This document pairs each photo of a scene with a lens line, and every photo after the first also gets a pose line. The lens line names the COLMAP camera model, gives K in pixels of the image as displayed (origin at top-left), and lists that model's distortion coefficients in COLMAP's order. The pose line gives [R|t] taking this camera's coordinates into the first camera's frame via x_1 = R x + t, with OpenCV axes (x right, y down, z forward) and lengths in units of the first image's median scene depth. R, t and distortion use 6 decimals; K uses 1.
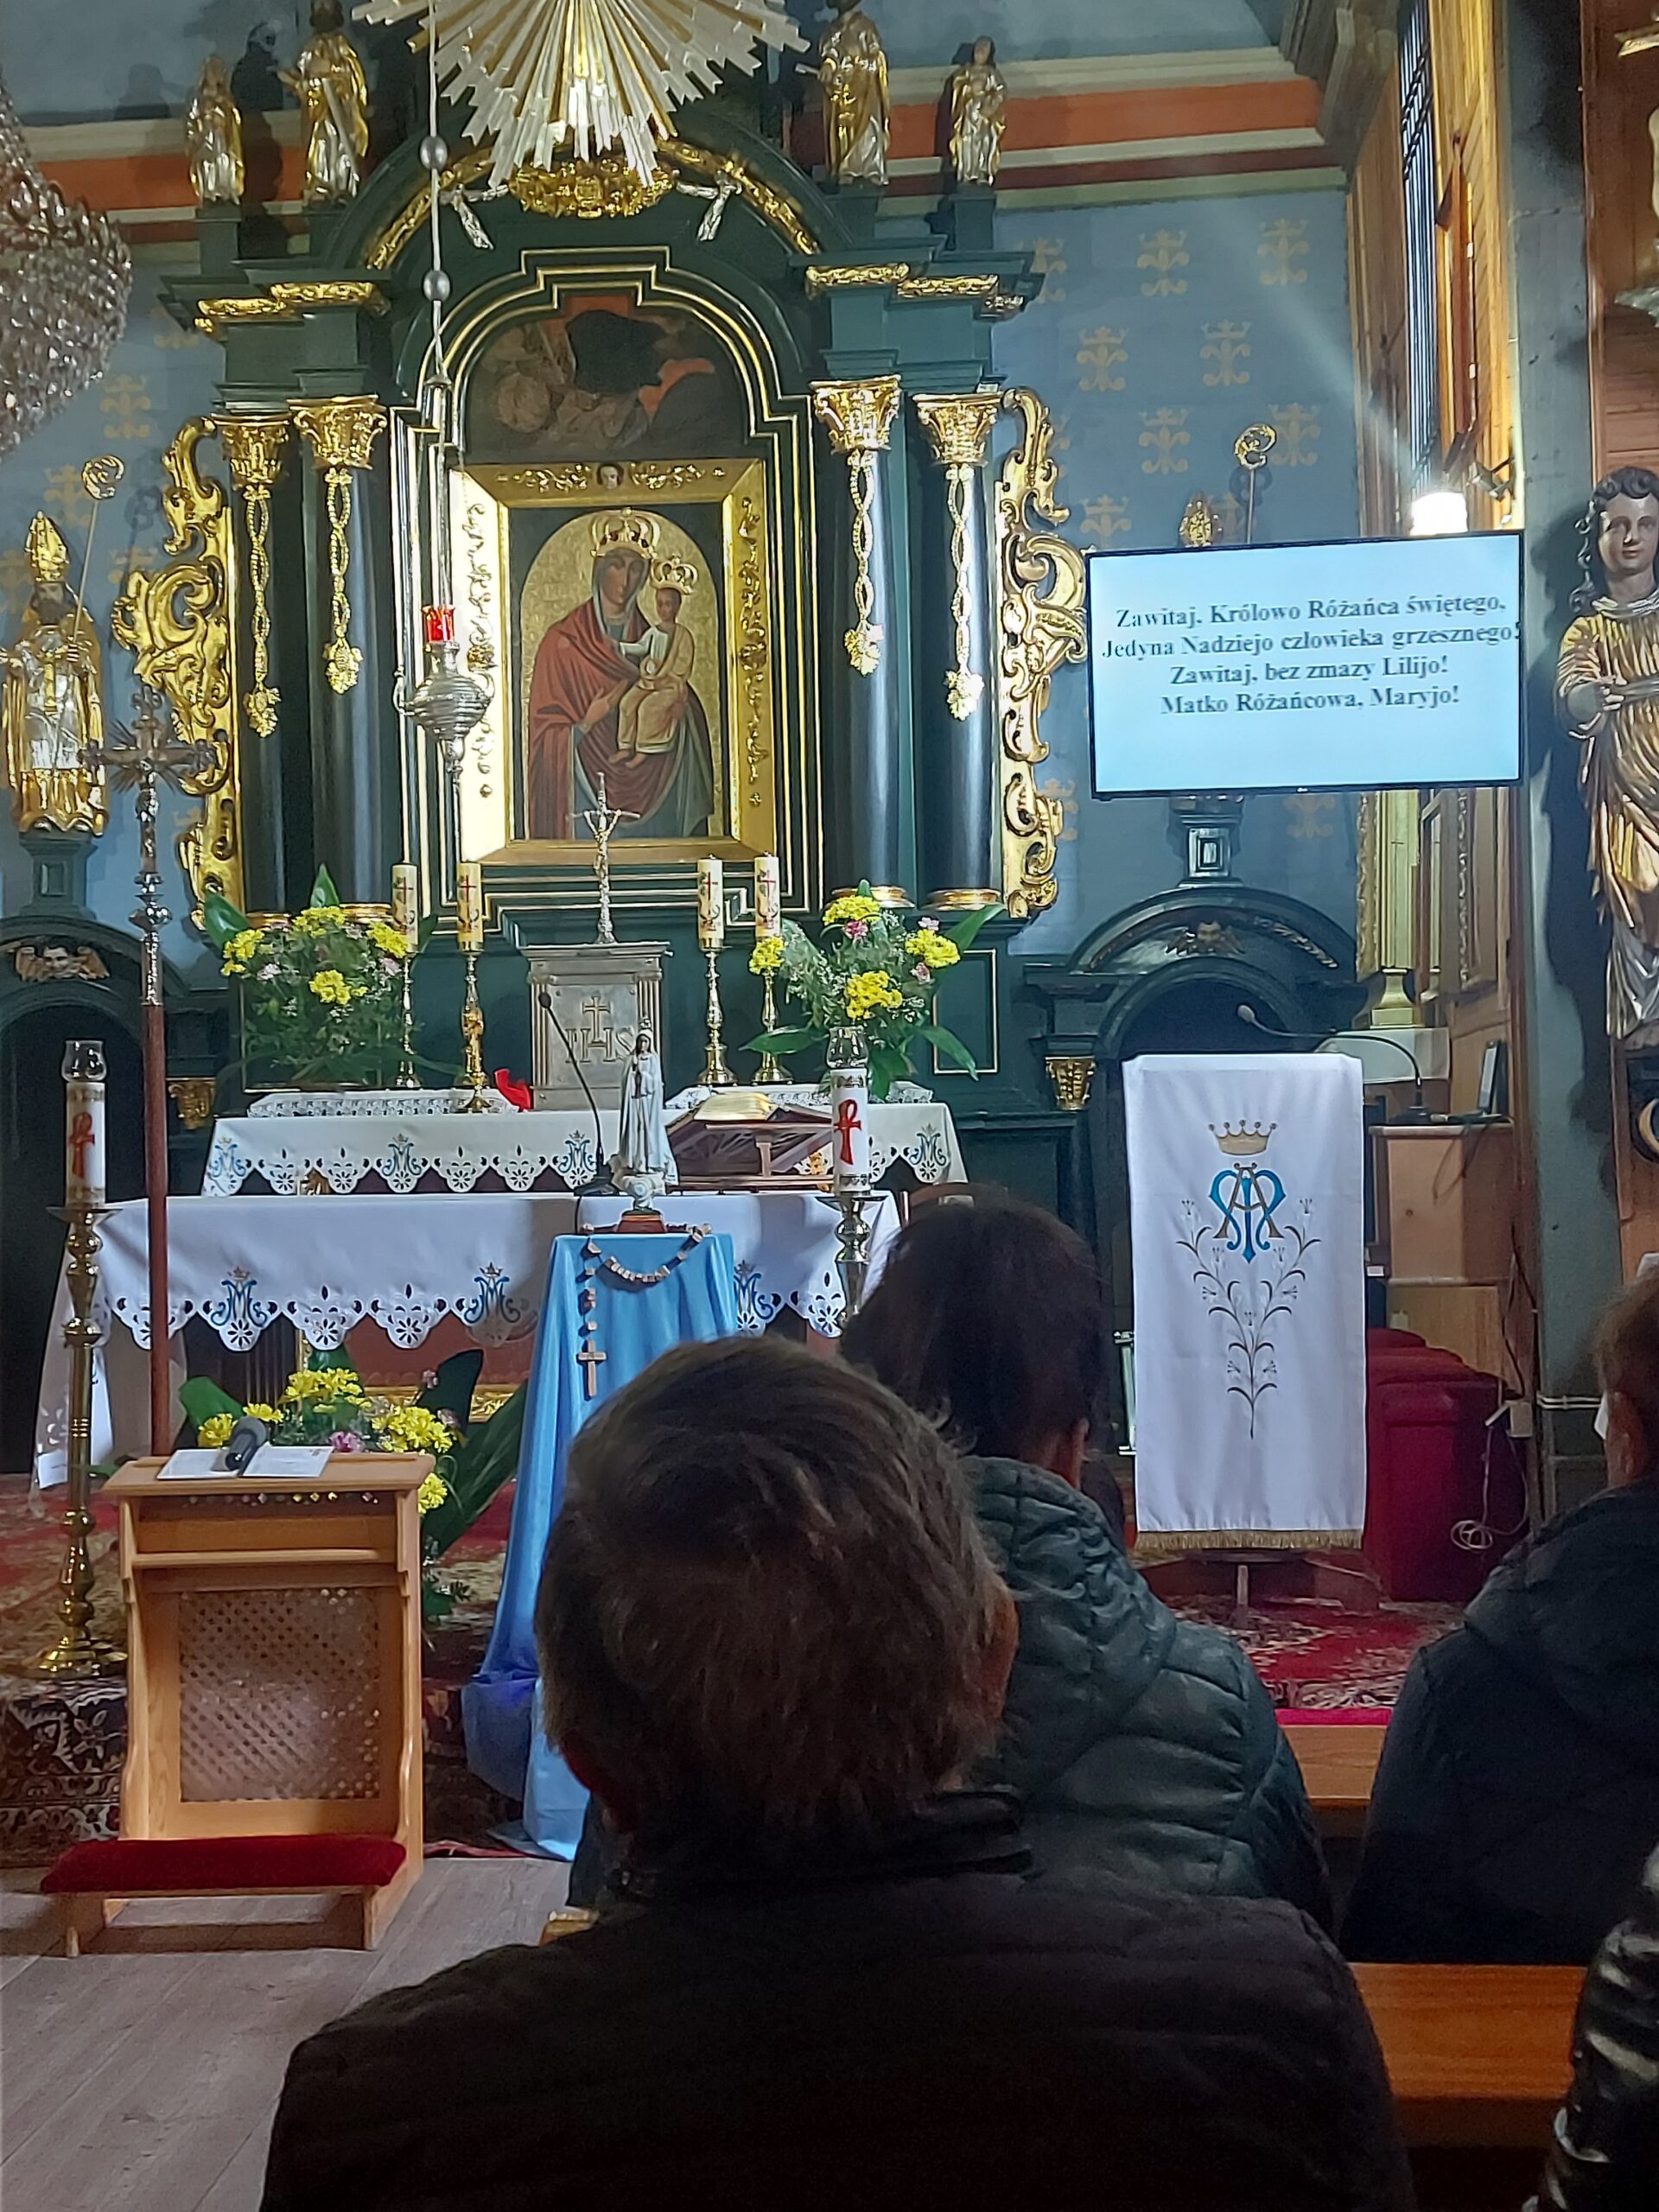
lens RADIAL K [[3225.5, 0, 819.9], [0, 3225.5, 1110.0], [0, 0, 1]] dist [0.185846, -0.334508]
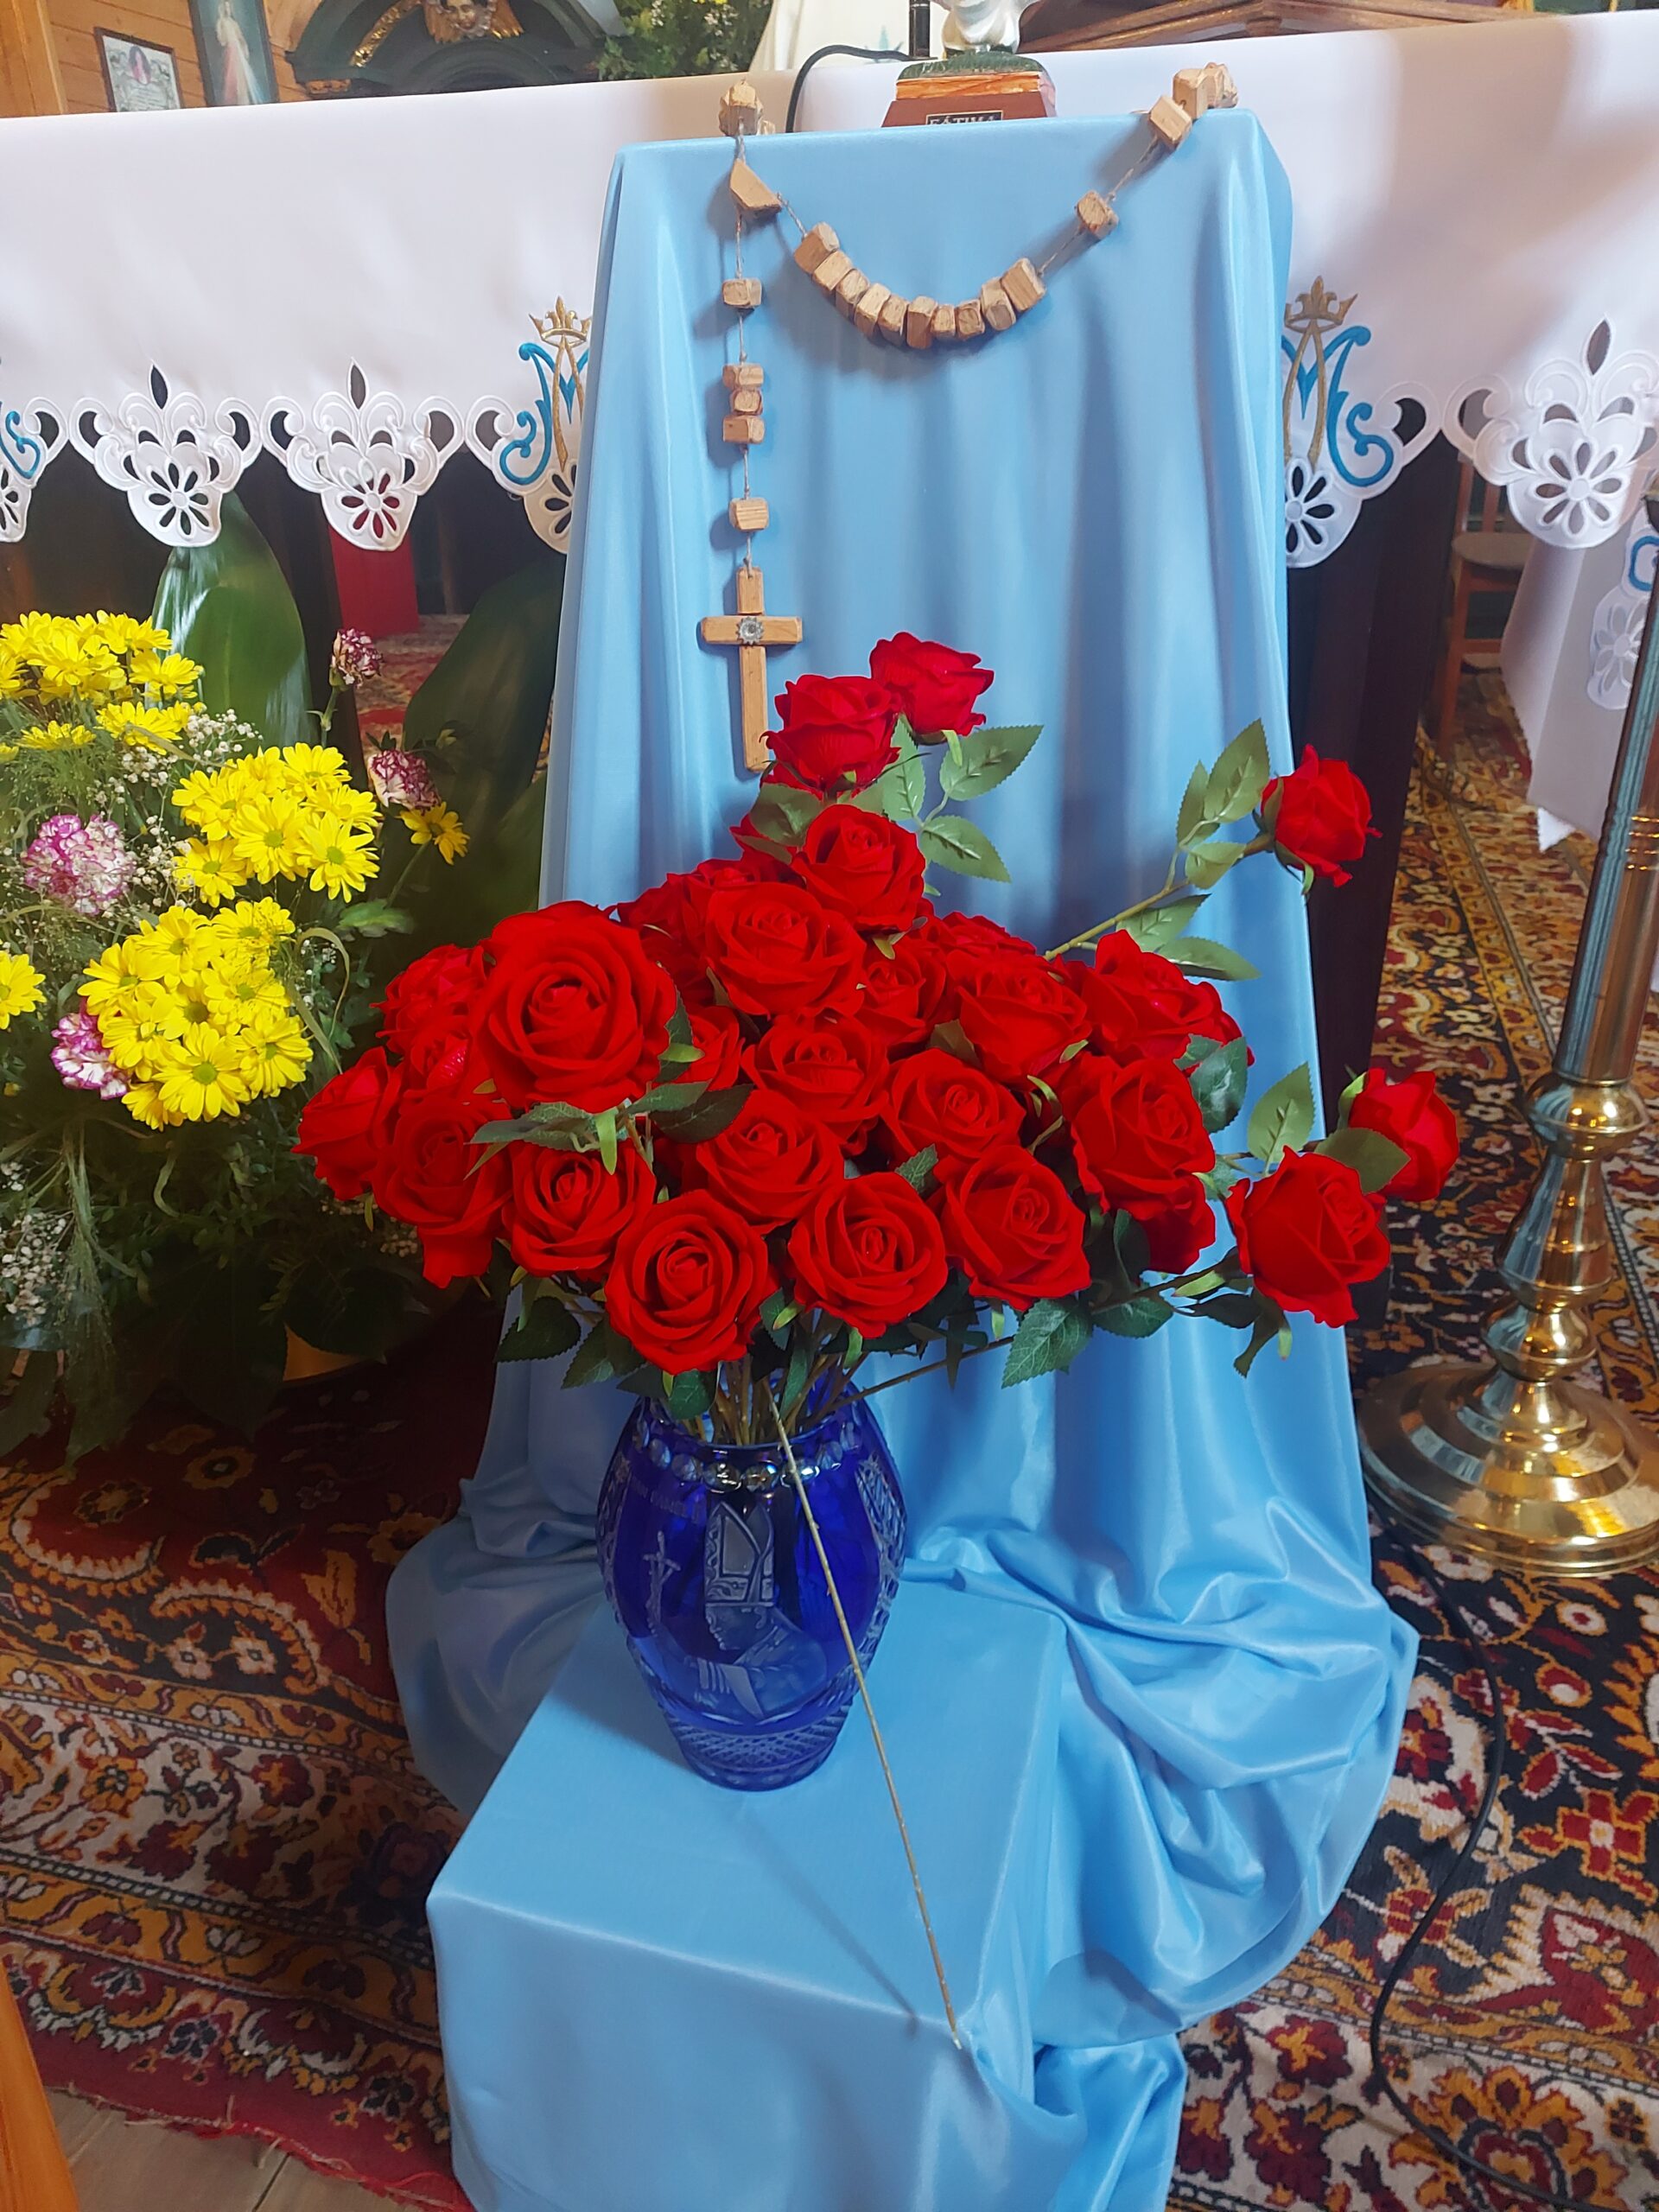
lens RADIAL K [[1557.6, 0, 829.5], [0, 1557.6, 1106.0], [0, 0, 1]] dist [0.038990, -0.029840]
pose [[0.972640, 0.099492, -0.209935, -0.019145], [0.003220, 0.897796, 0.440401, 0.033004], [0.232295, -0.429027, 0.872911, 0.532675]]
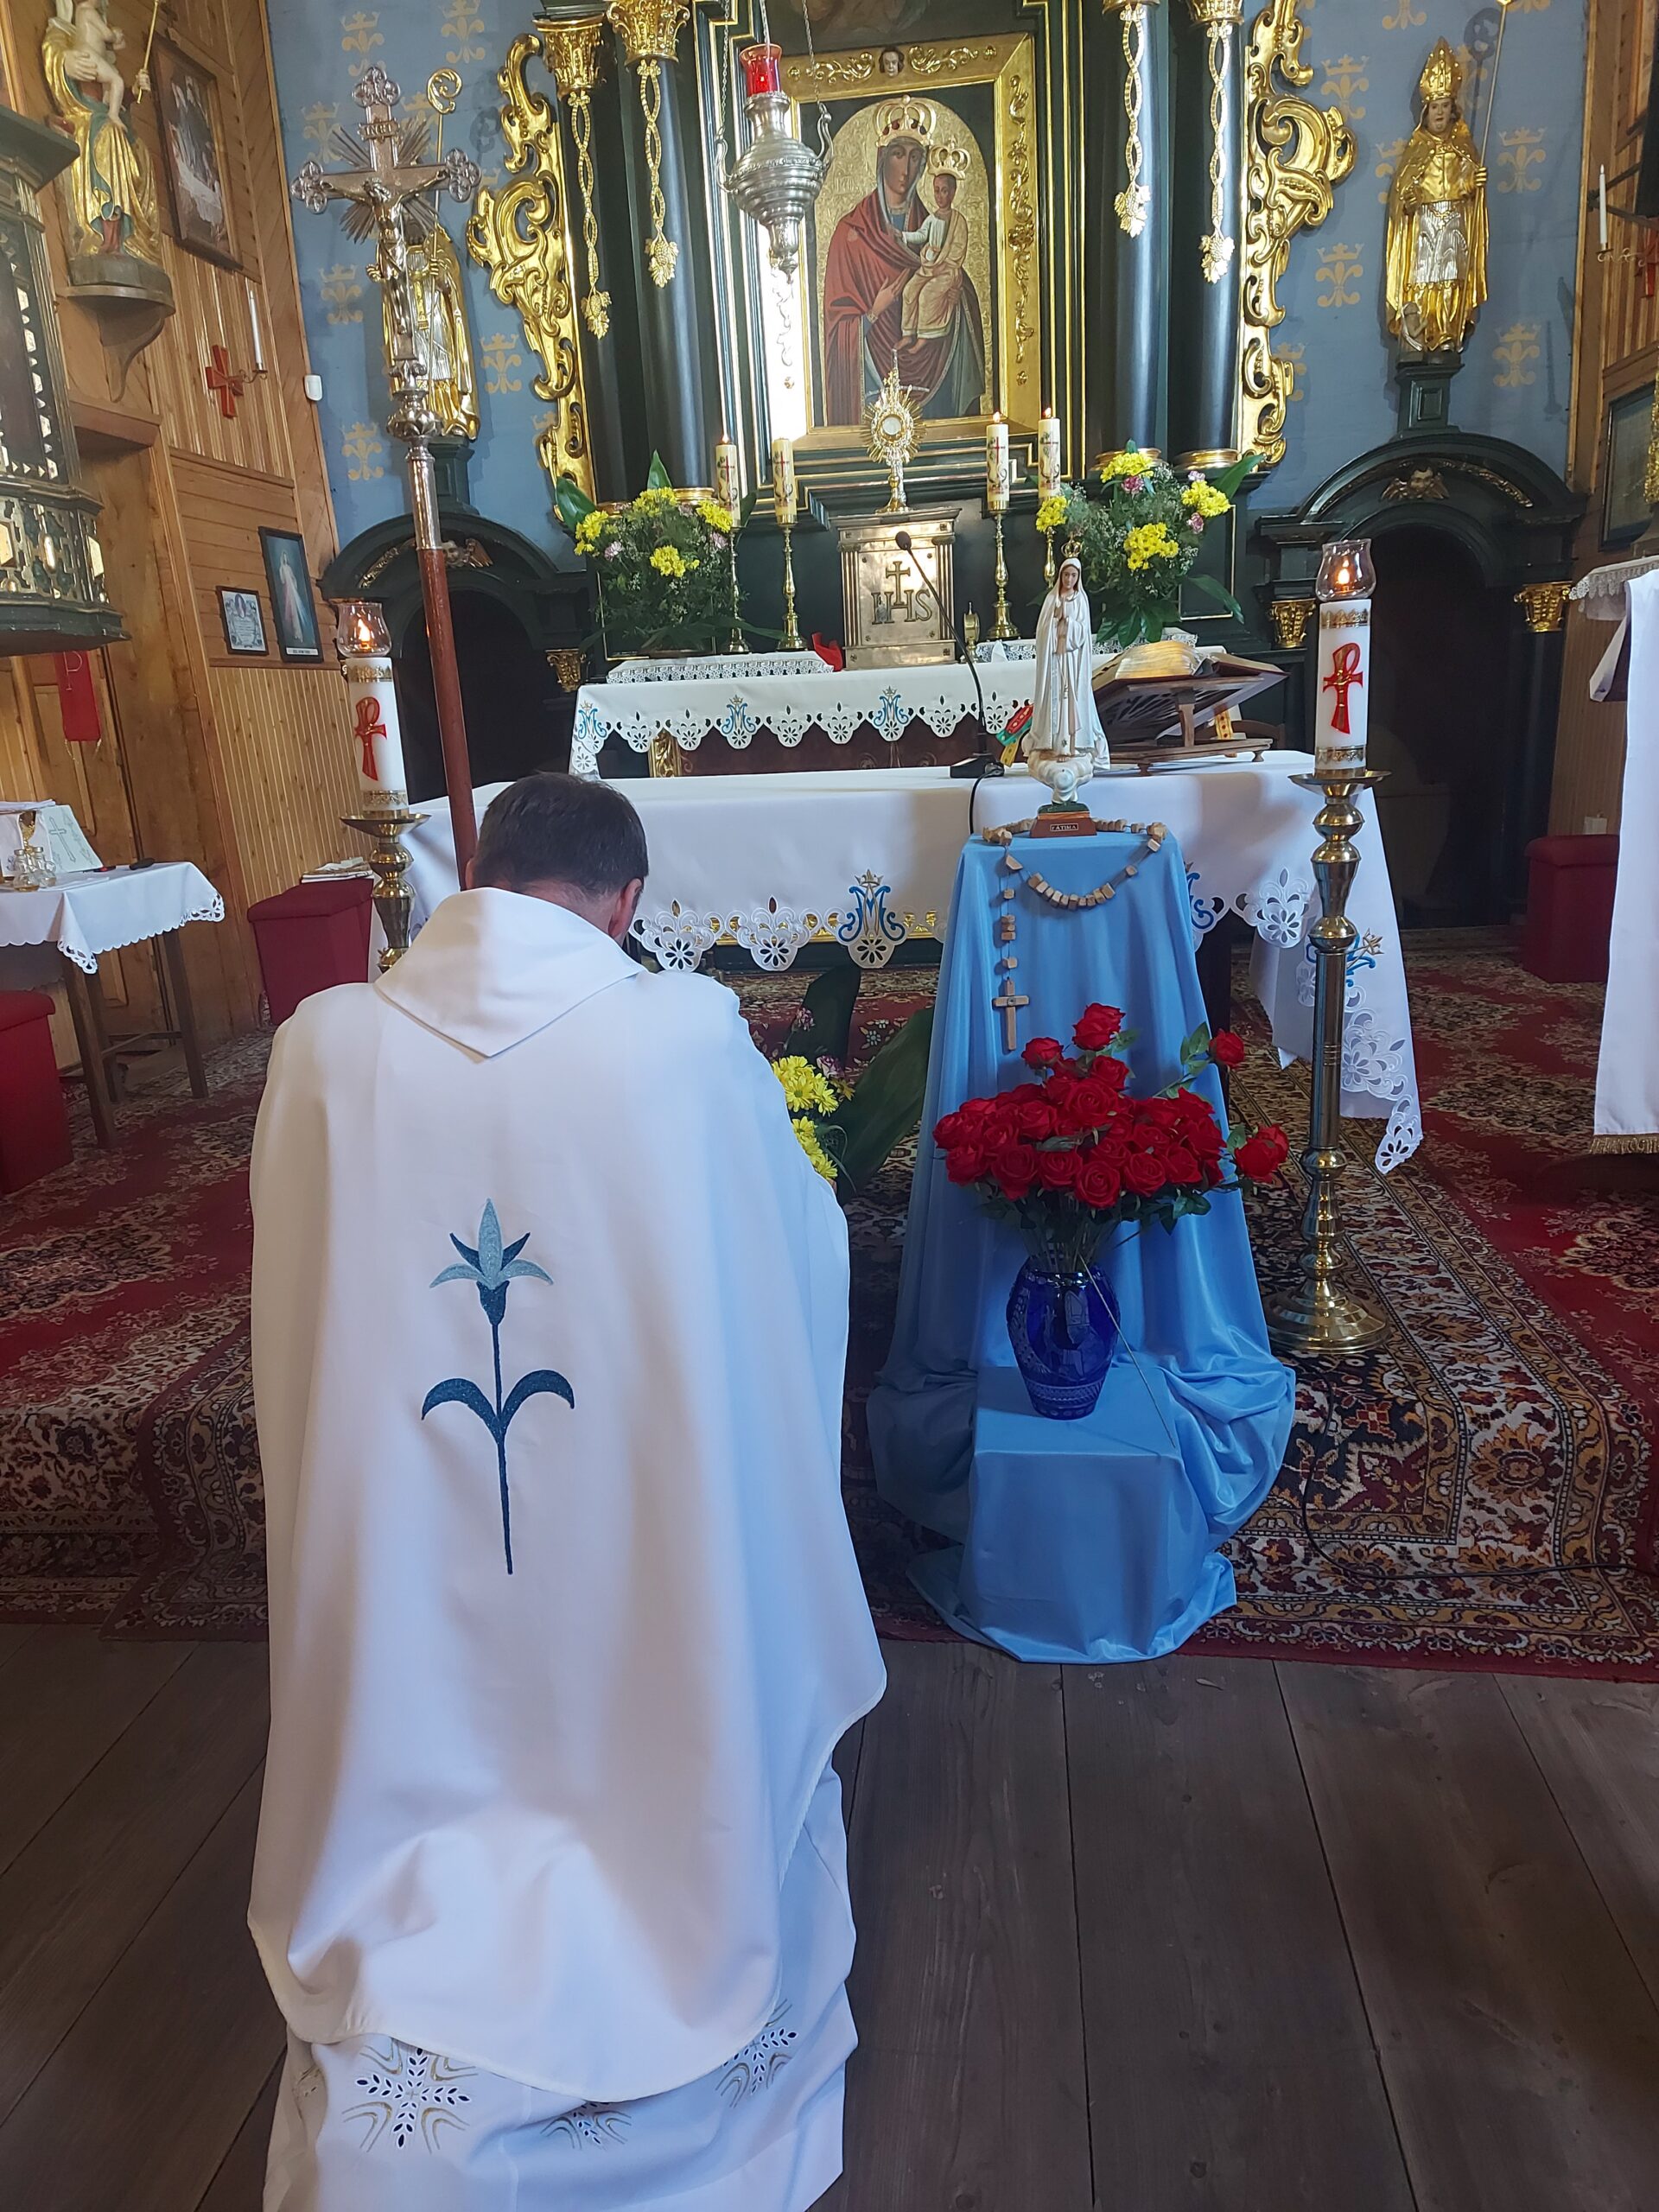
lens RADIAL K [[1559.0, 0, 811.8], [0, 1559.0, 1108.7], [0, 0, 1]] dist [0.097279, -0.099449]
pose [[0.996865, -0.015017, -0.077684, -0.055576], [0.035856, 0.960960, 0.274353, -0.002986], [0.070532, -0.276279, 0.958486, 0.384943]]
